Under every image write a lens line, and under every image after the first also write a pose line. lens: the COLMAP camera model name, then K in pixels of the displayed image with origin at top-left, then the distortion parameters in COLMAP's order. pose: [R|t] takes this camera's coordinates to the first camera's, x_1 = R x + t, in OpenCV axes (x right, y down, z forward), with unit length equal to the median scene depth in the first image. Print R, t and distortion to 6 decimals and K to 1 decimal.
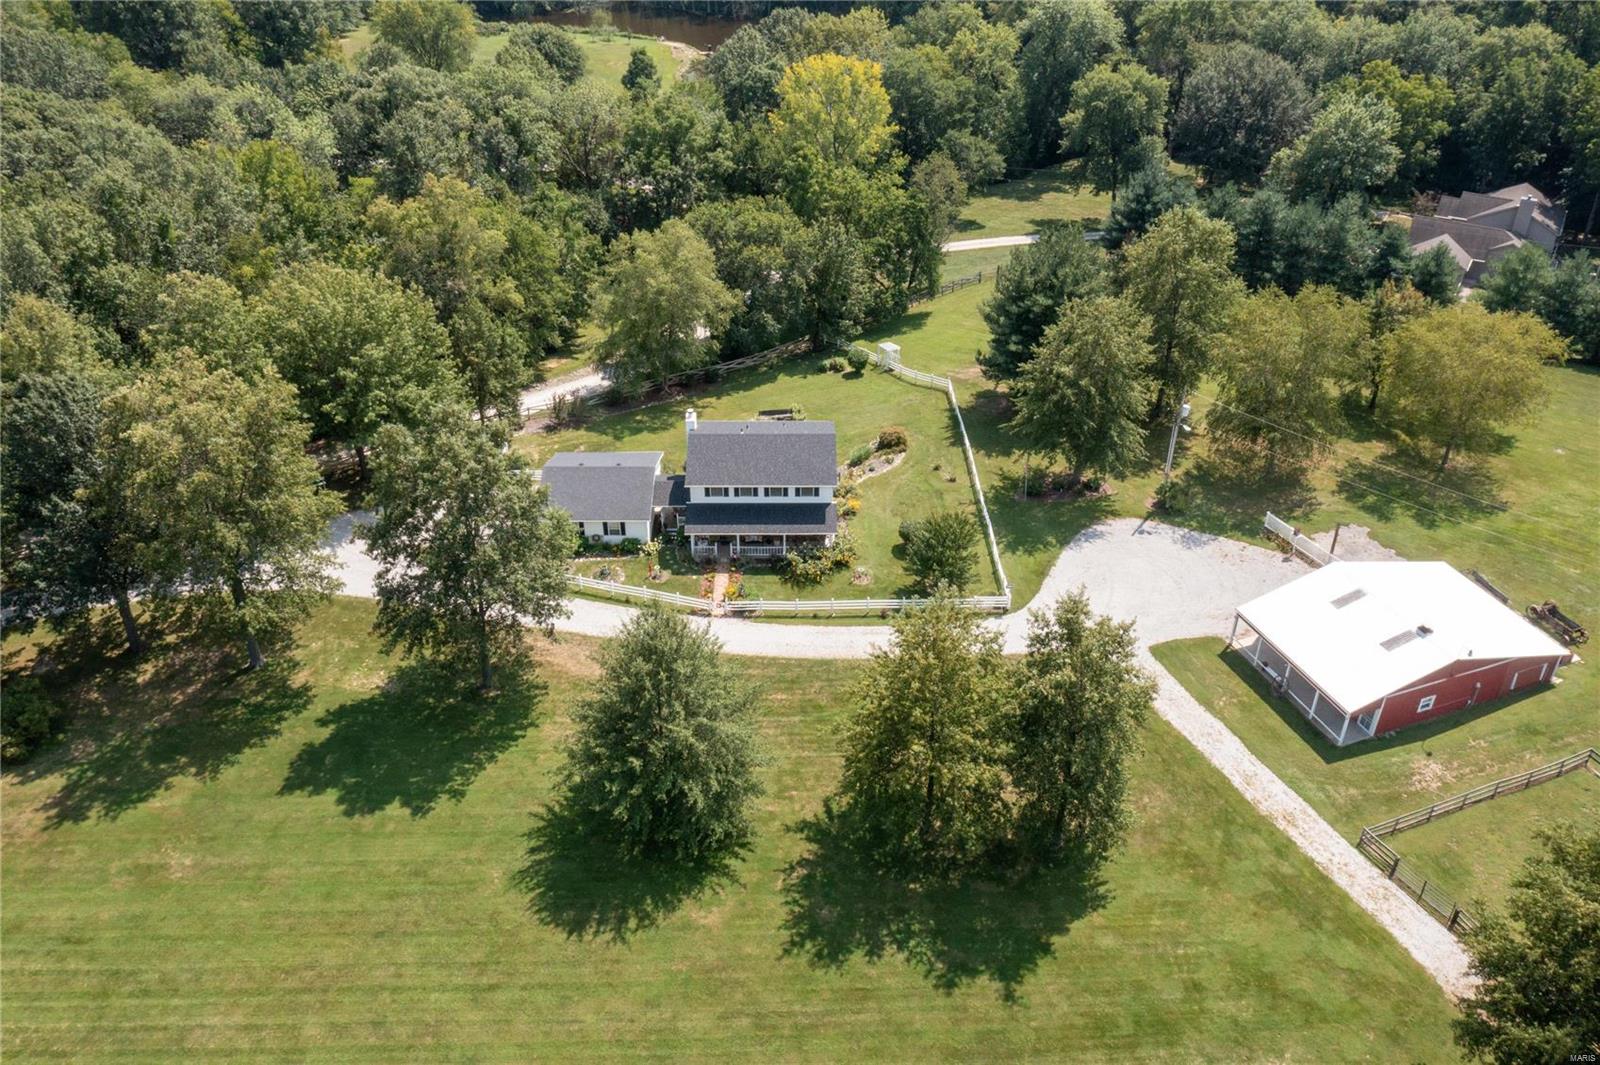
lens RADIAL K [[1267.7, 0, 800.0], [0, 1267.7, 532.5], [0, 0, 1]] dist [-0.002641, -0.007078]
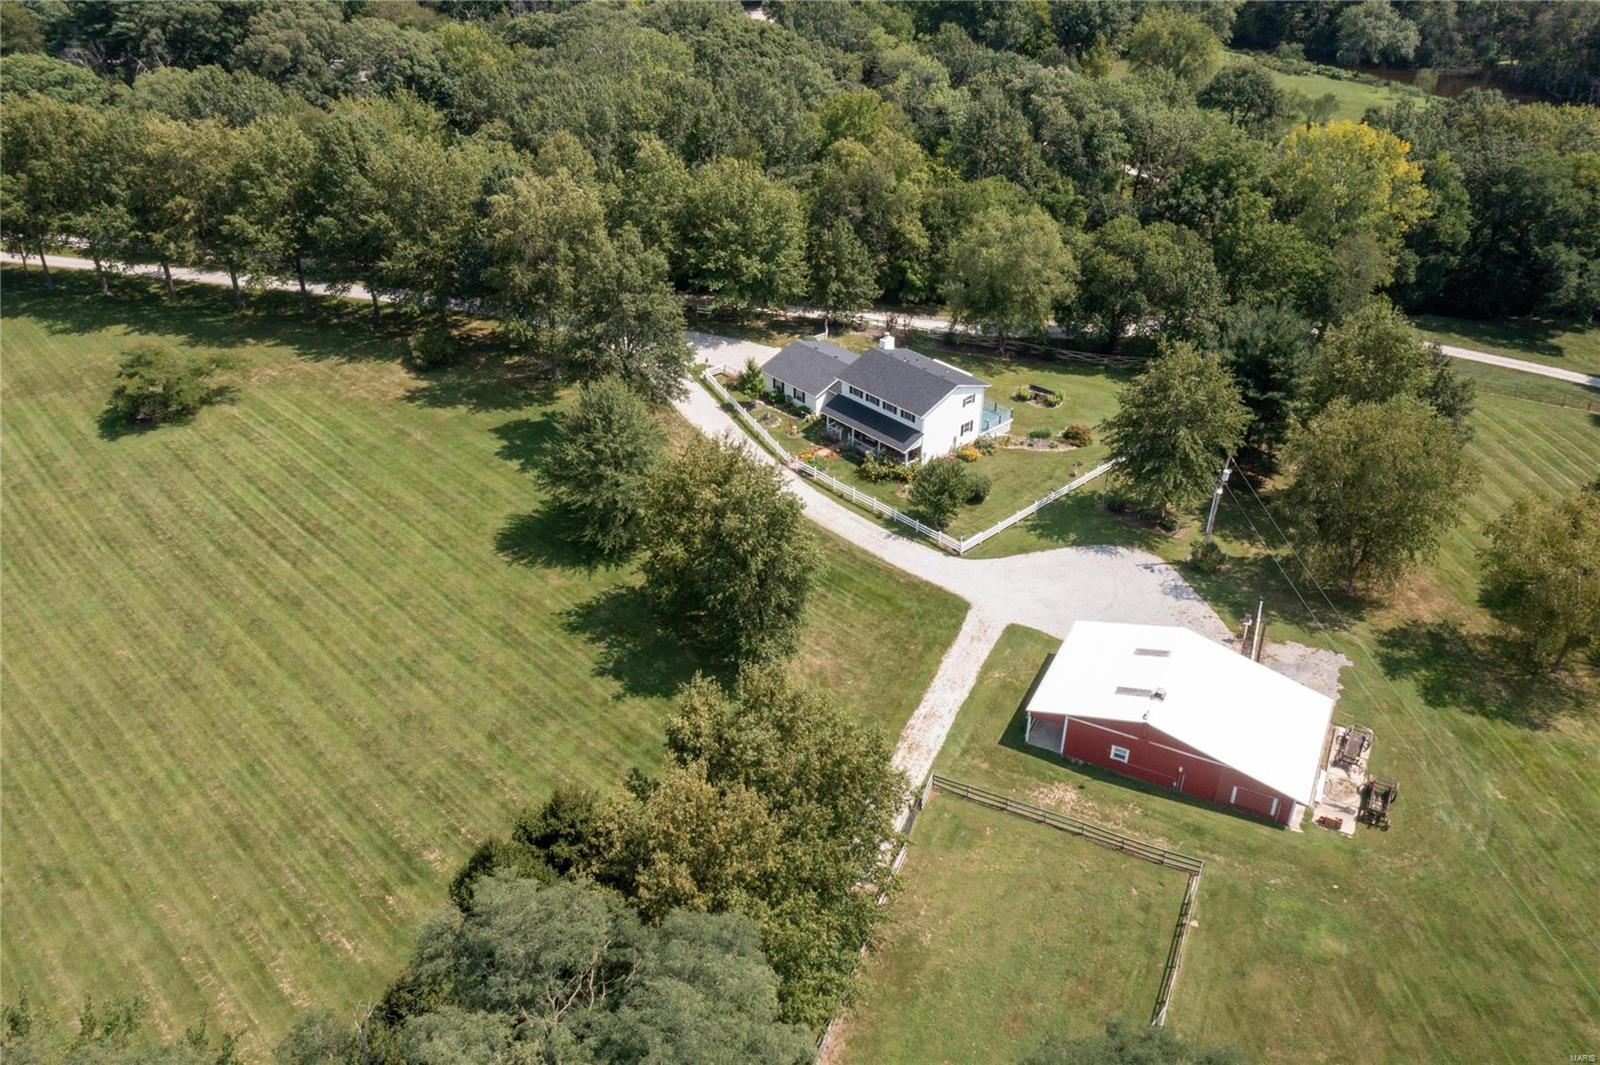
lens RADIAL K [[1254.5, 0, 789.7], [0, 1254.5, 529.6], [0, 0, 1]] dist [-0.006740, -0.006583]
pose [[0.670187, 0.397147, -0.626996, 0.691118], [-0.409104, 0.902537, 0.134392, -0.046167], [0.619261, 0.166439, 0.767342, 0.004533]]
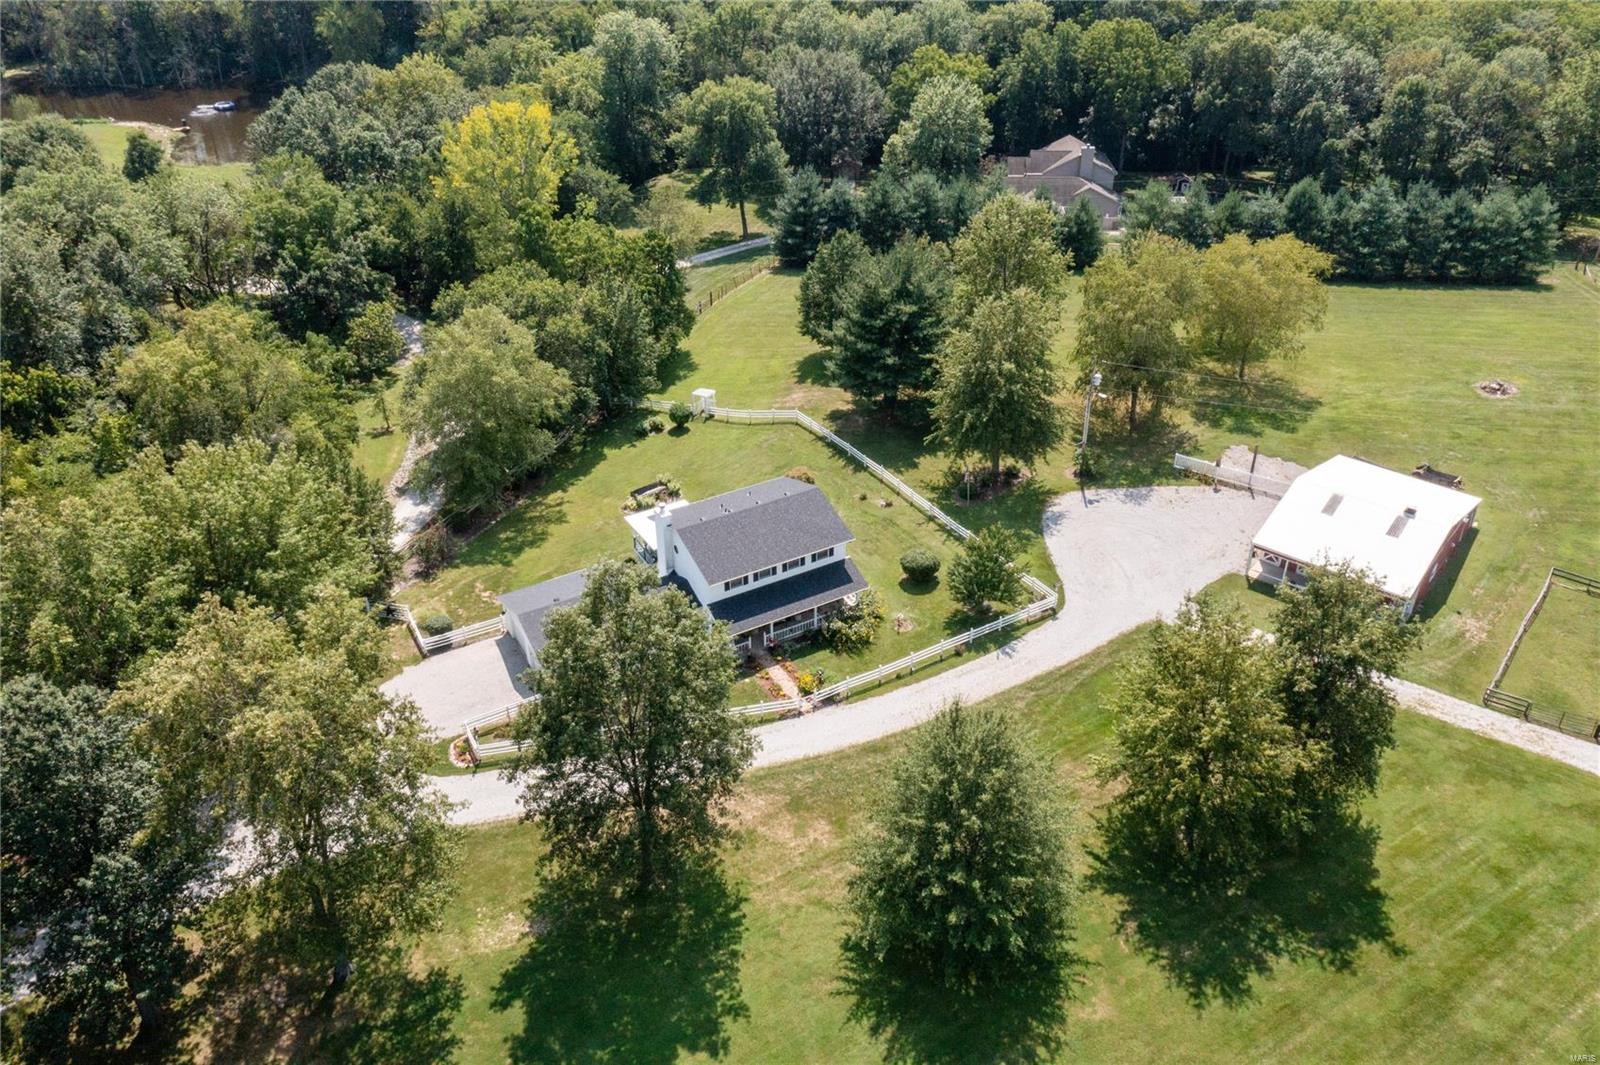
lens RADIAL K [[1269.1, 0, 813.3], [0, 1269.1, 526.5], [0, 0, 1]] dist [-0.009337, -0.004229]
pose [[0.863351, -0.271928, 0.425065, -0.363062], [0.280689, 0.958823, 0.043282, -0.087251], [-0.419332, 0.081943, 0.904127, 0.150565]]
